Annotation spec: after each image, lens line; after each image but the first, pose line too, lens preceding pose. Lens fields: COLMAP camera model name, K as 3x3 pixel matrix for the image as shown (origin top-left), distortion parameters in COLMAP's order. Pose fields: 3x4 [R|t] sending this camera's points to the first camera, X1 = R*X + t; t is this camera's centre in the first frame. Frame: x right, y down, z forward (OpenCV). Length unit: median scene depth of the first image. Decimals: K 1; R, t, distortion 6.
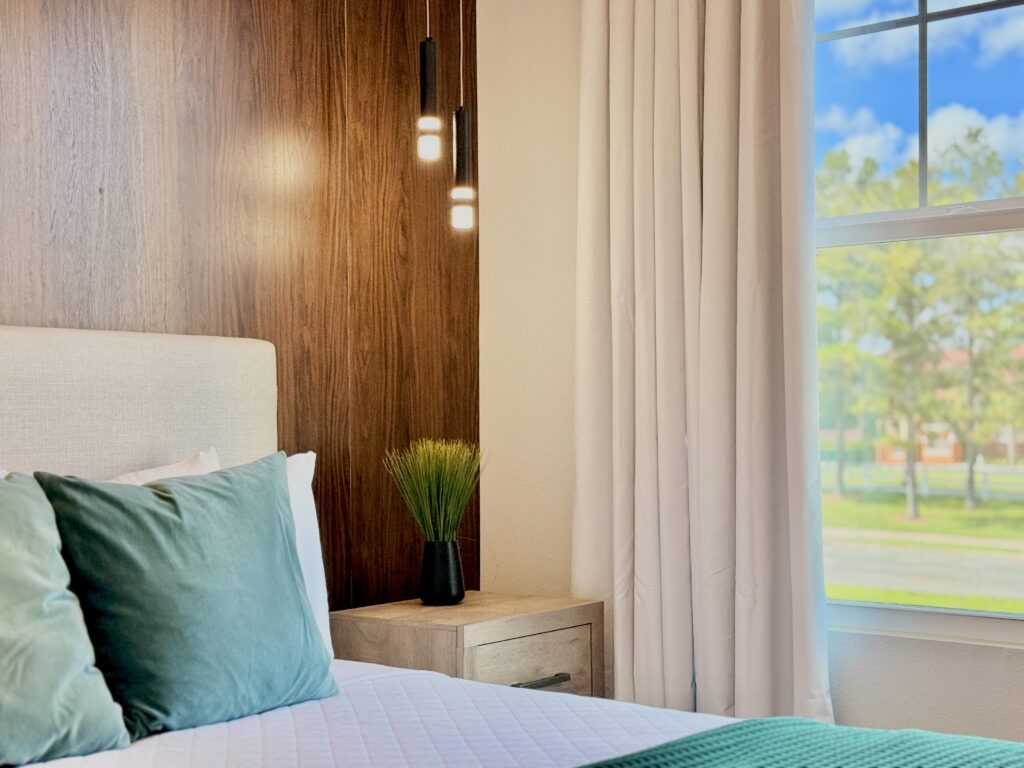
lens RADIAL K [[1594.4, 0, 513.6], [0, 1594.4, 390.5], [0, 0, 1]] dist [0.156266, 0.000000]
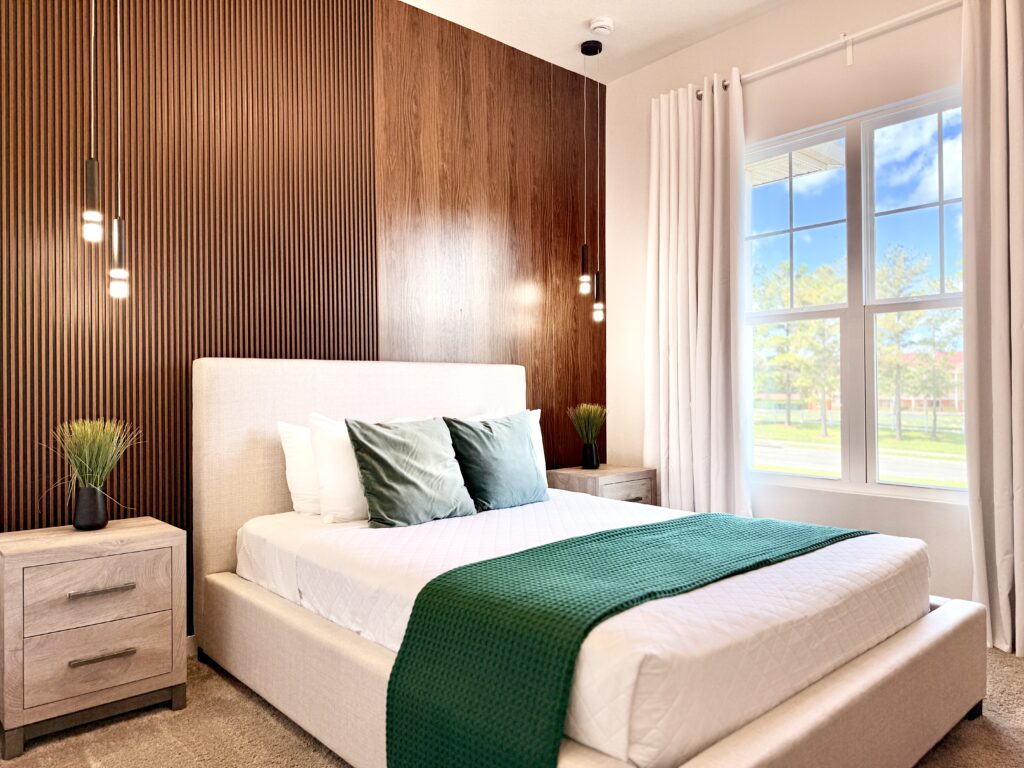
lens RADIAL K [[723.6, 0, 508.1], [0, 723.6, 387.7], [0, 0, 1]] dist [0.057973, -0.042440]
pose [[0.986108, 0.000017, -0.166108, 0.017317], [0.002715, 0.999865, 0.016215, -0.013468], [0.166086, -0.016441, 0.985974, -0.149609]]
